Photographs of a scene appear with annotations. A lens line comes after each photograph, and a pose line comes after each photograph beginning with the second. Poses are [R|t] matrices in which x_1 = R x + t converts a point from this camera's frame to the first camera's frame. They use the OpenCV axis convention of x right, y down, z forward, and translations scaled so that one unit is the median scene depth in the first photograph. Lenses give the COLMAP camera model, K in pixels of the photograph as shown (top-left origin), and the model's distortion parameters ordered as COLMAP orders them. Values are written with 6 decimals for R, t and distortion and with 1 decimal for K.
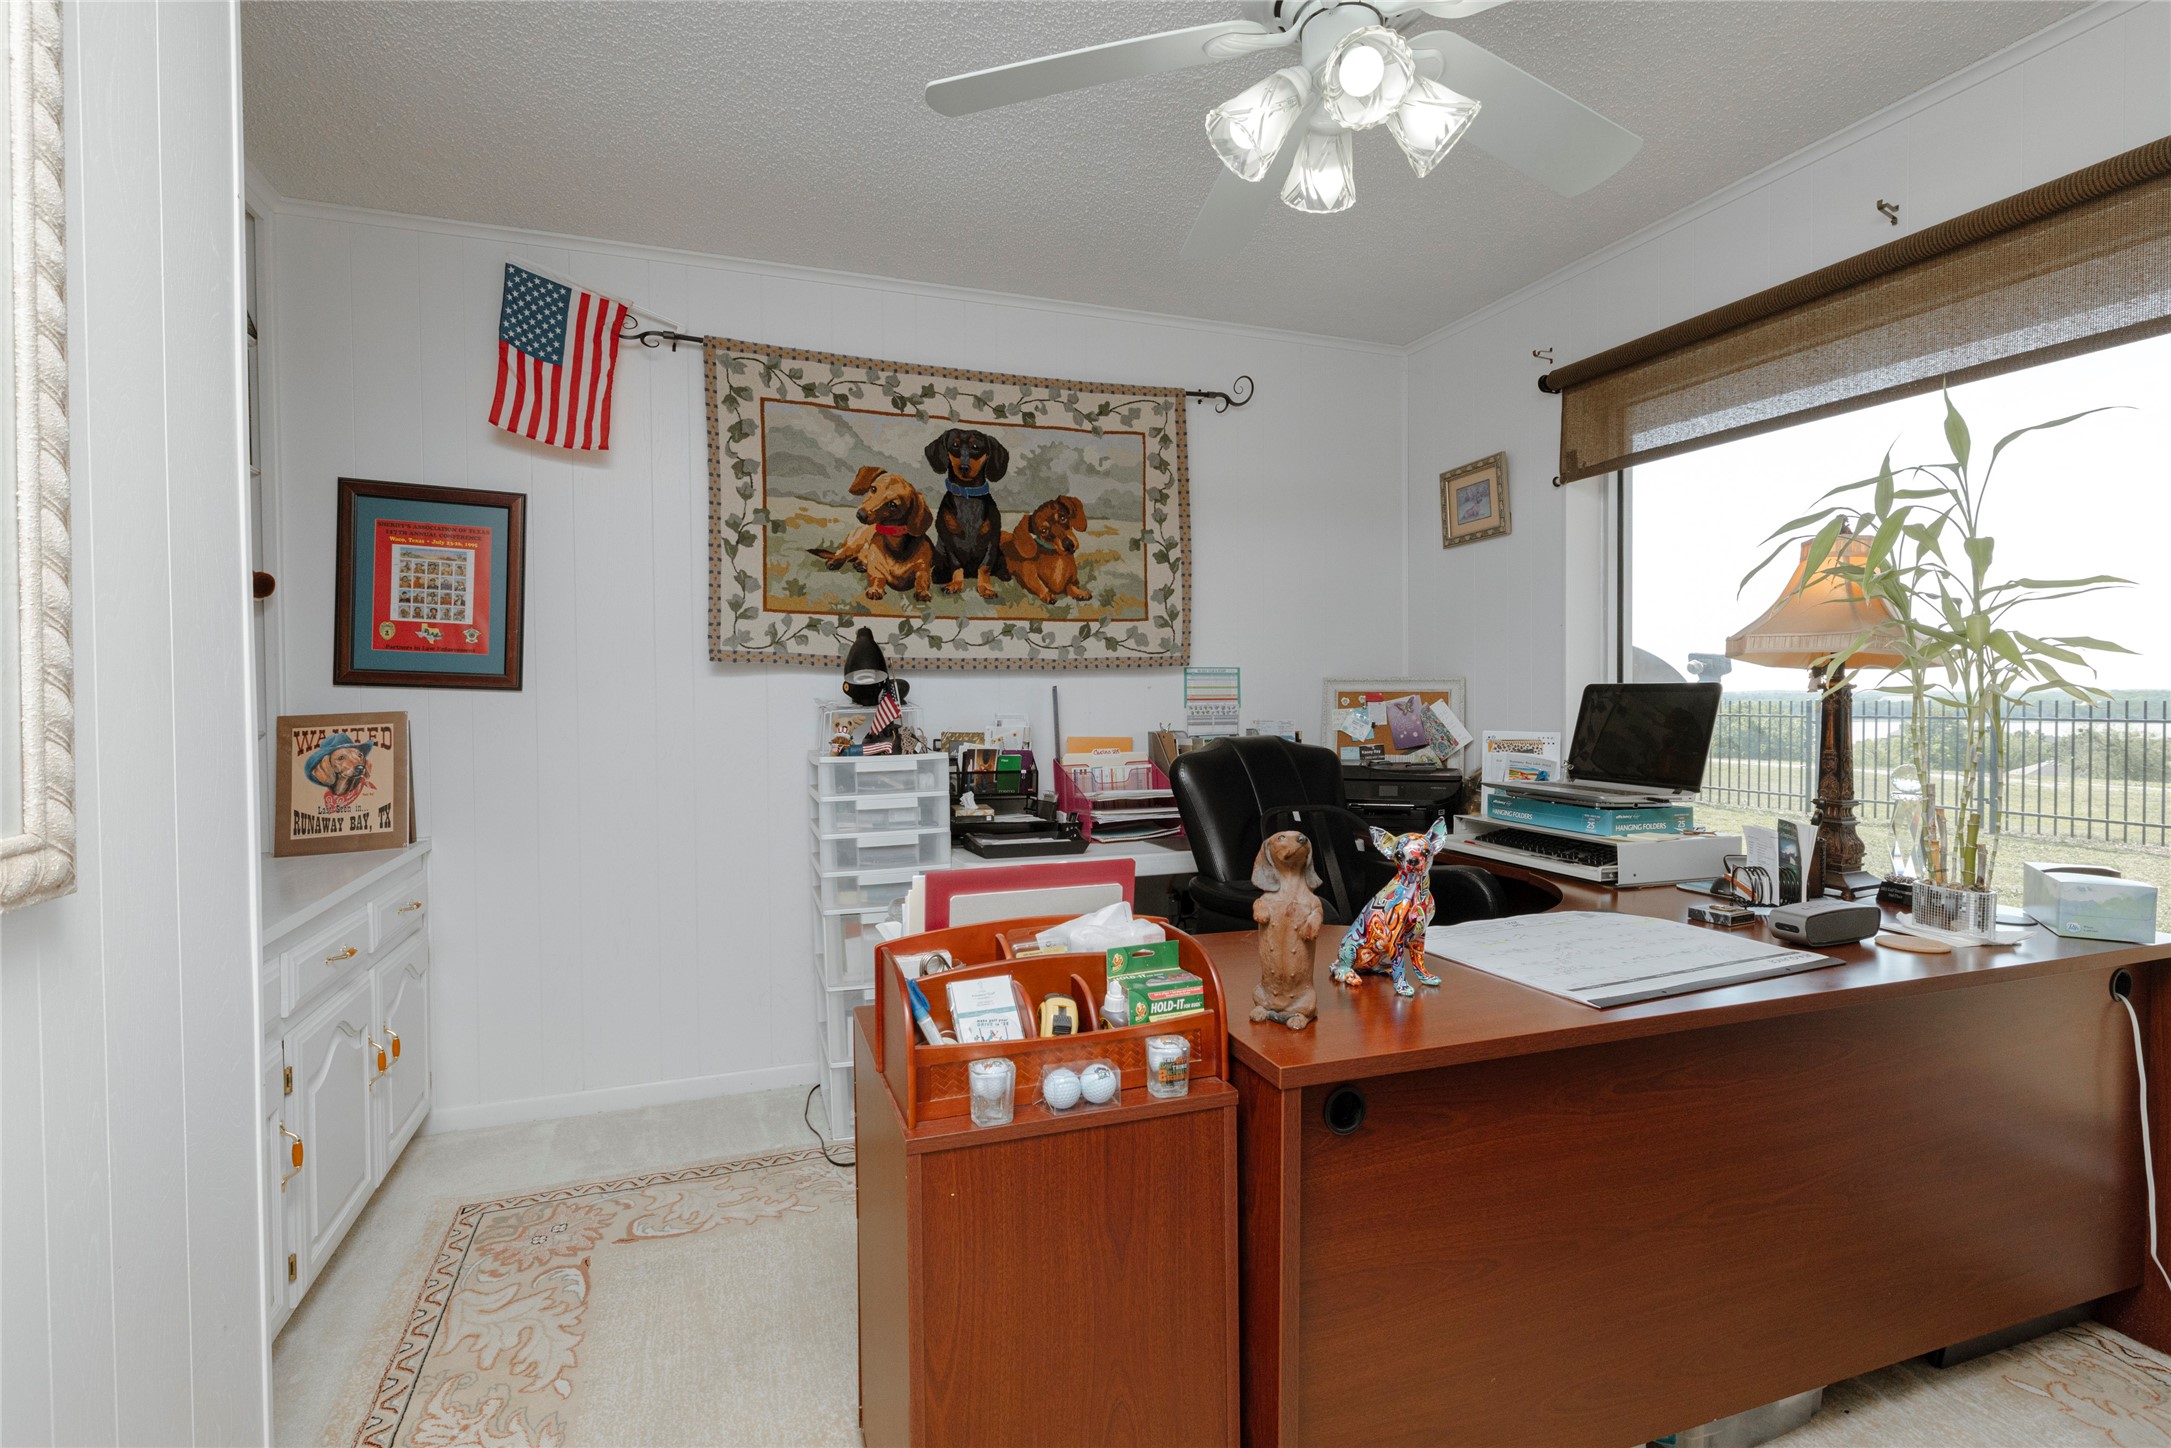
lens RADIAL K [[1023.0, 0, 1084.5], [0, 1023.0, 719.3], [0, 0, 1]] dist [0.000537, -0.000258]
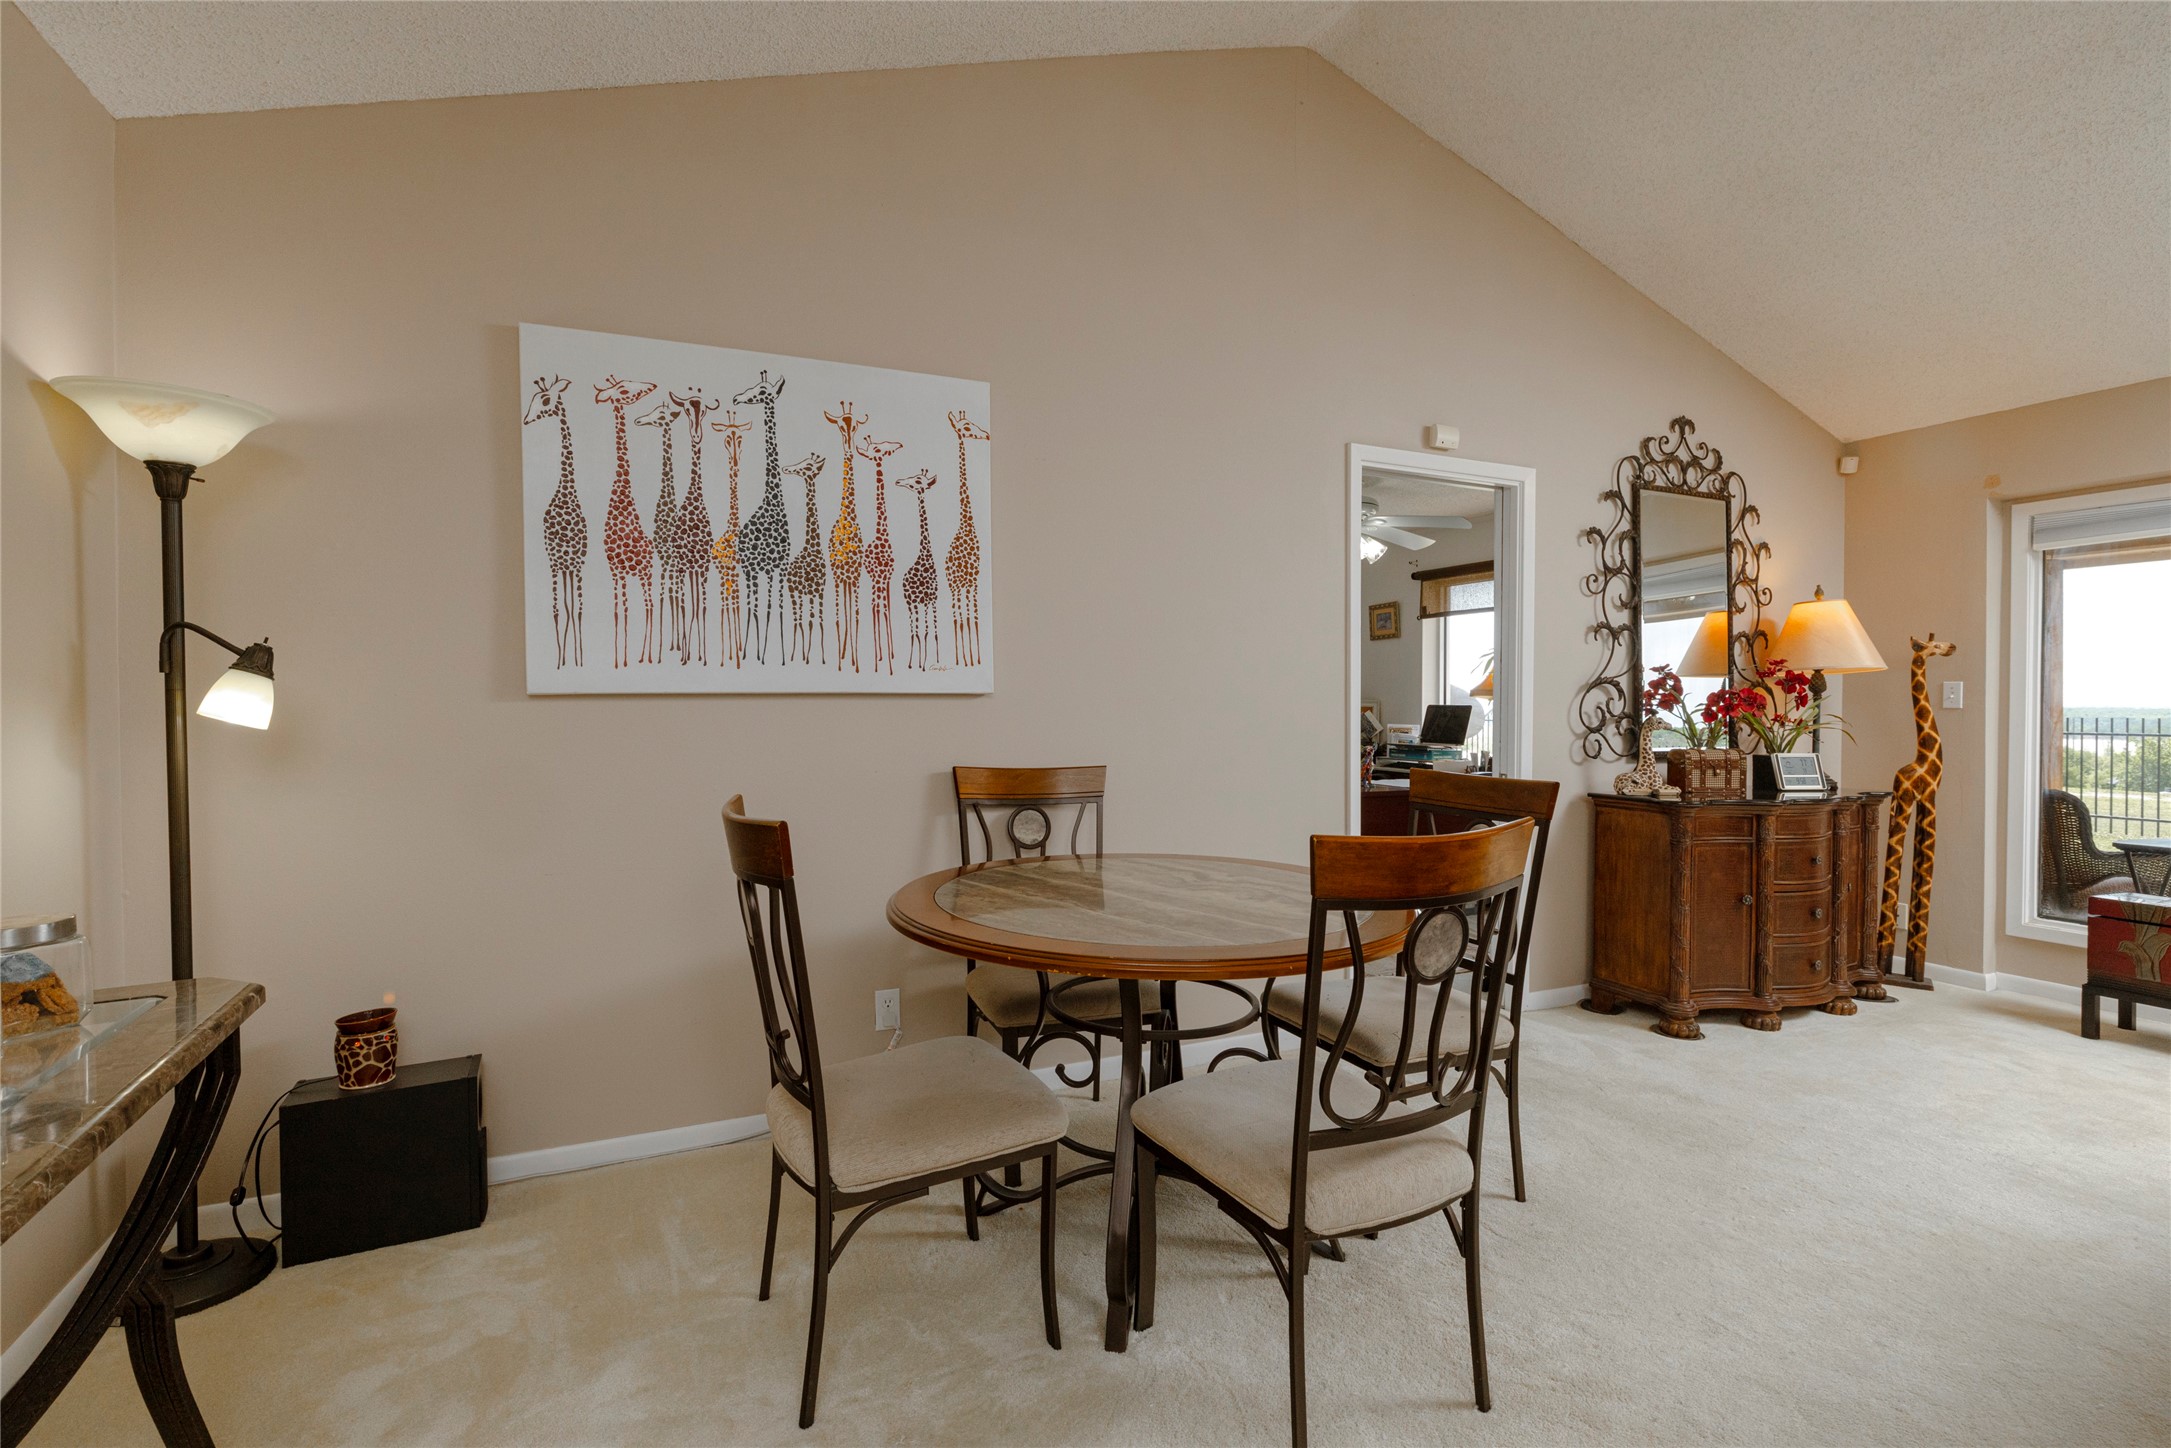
lens RADIAL K [[1023.0, 0, 1090.7], [0, 1023.0, 720.1], [0, 0, 1]] dist [0.000537, -0.000258]
pose [[0.995846, -0.004341, 0.090952, -0.511277], [0.003918, 0.999981, 0.004823, -0.013753], [-0.090971, -0.004447, 0.995844, -1.292113]]
